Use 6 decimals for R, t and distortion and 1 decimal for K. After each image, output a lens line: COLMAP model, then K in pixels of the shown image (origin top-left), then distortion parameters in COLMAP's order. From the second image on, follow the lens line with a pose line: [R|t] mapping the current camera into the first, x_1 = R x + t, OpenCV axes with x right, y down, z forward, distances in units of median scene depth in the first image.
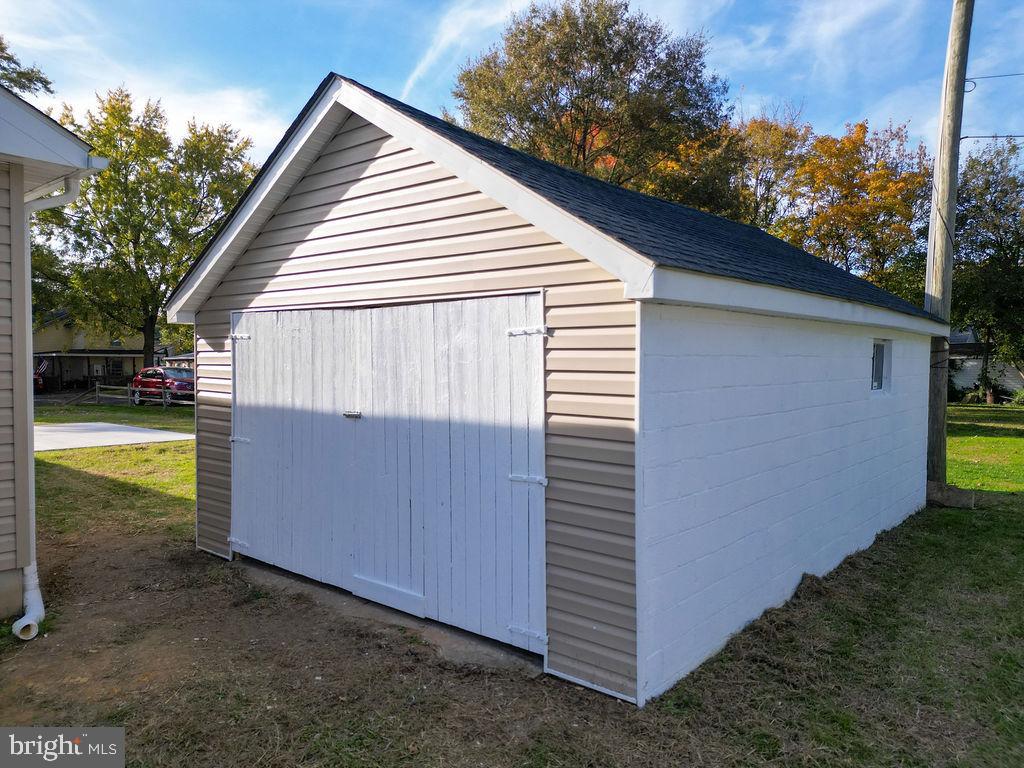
lens RADIAL K [[712.2, 0, 512.0], [0, 712.2, 384.0], [0, 0, 1]] dist [0.077766, -0.058358]
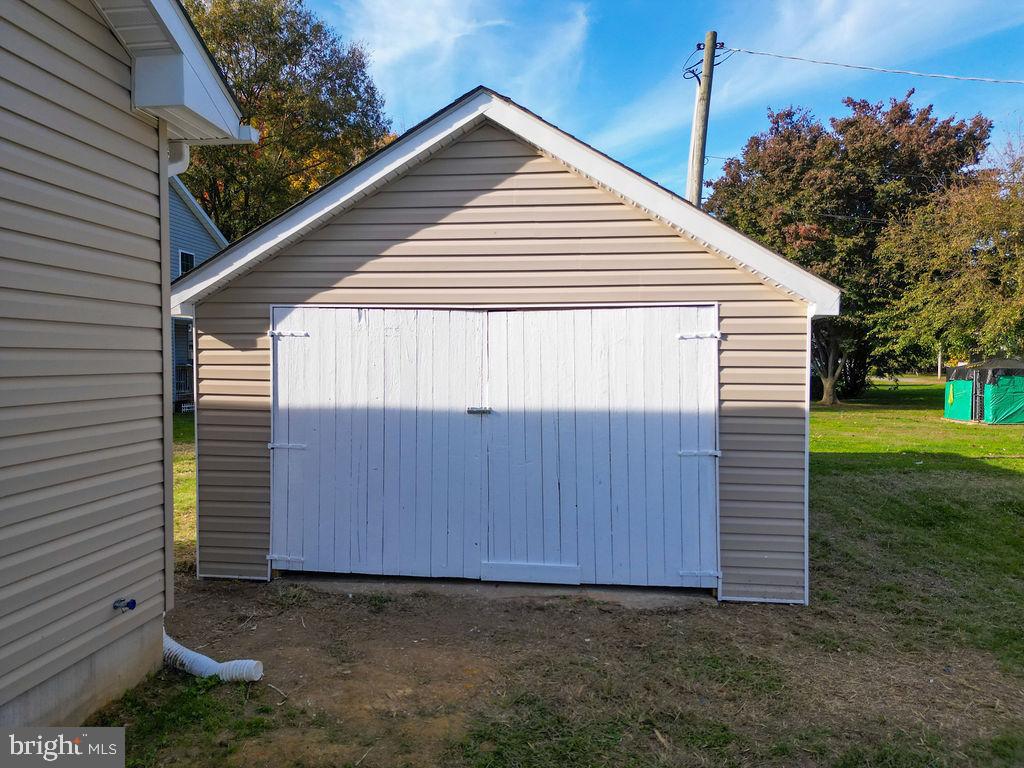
lens RADIAL K [[712.2, 0, 512.0], [0, 712.2, 384.0], [0, 0, 1]] dist [0.077766, -0.058358]
pose [[0.841405, -0.023196, 0.539907, -0.919991], [0.020066, 0.999730, 0.011681, -0.009611], [-0.540033, 0.001005, 0.841643, 0.109203]]
